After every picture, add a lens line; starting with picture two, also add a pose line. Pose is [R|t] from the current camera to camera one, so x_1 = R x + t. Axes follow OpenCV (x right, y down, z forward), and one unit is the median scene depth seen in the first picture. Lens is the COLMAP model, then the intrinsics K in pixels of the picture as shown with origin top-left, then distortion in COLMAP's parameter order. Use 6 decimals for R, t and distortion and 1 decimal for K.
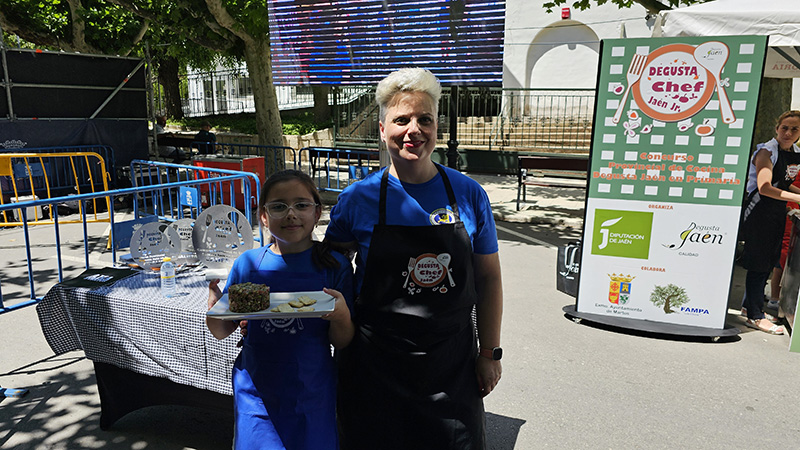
lens RADIAL K [[537.9, 0, 394.6], [0, 537.9, 229.9], [0, 0, 1]] dist [0.064939, -0.088774]
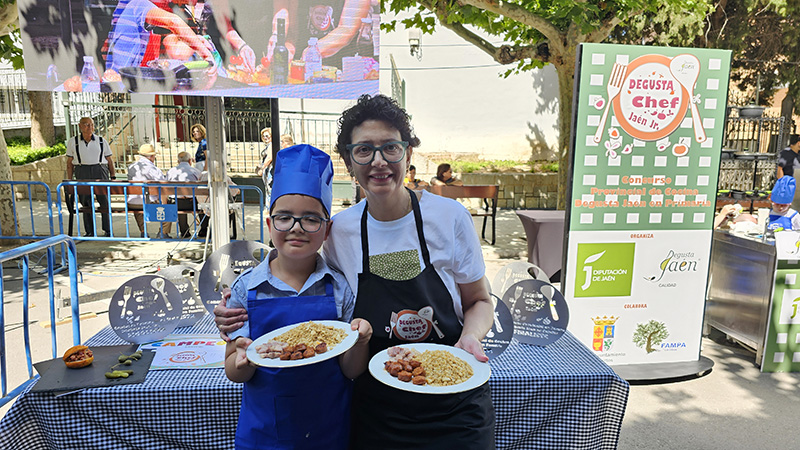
lens RADIAL K [[537.9, 0, 394.6], [0, 537.9, 229.9], [0, 0, 1]] dist [0.064939, -0.088774]
pose [[0.878074, -0.072952, 0.472931, -0.293151], [0.096715, 0.994970, -0.026088, -0.069785], [-0.468649, 0.068647, 0.880713, 0.415889]]
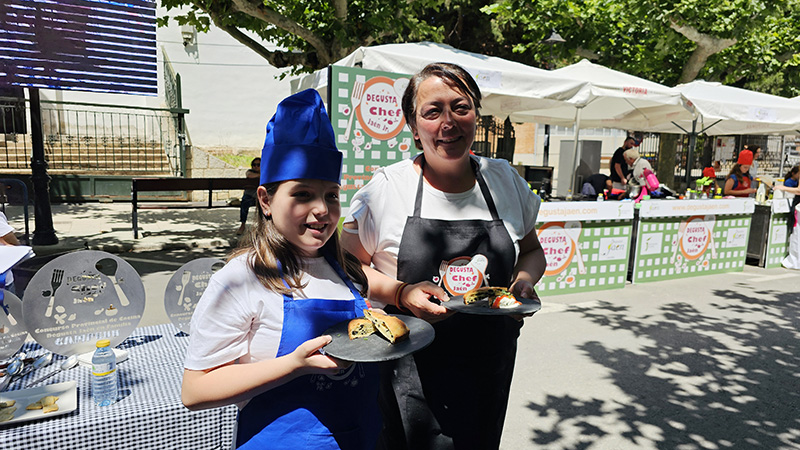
lens RADIAL K [[527.3, 0, 399.9], [0, 527.3, 246.5], [0, 0, 1]] dist [-0.000072, -0.005866]
pose [[0.619132, -0.136425, 0.773345, -0.415251], [0.141101, 0.988093, 0.061345, -0.029661], [-0.772506, 0.071139, 0.631010, 0.239091]]
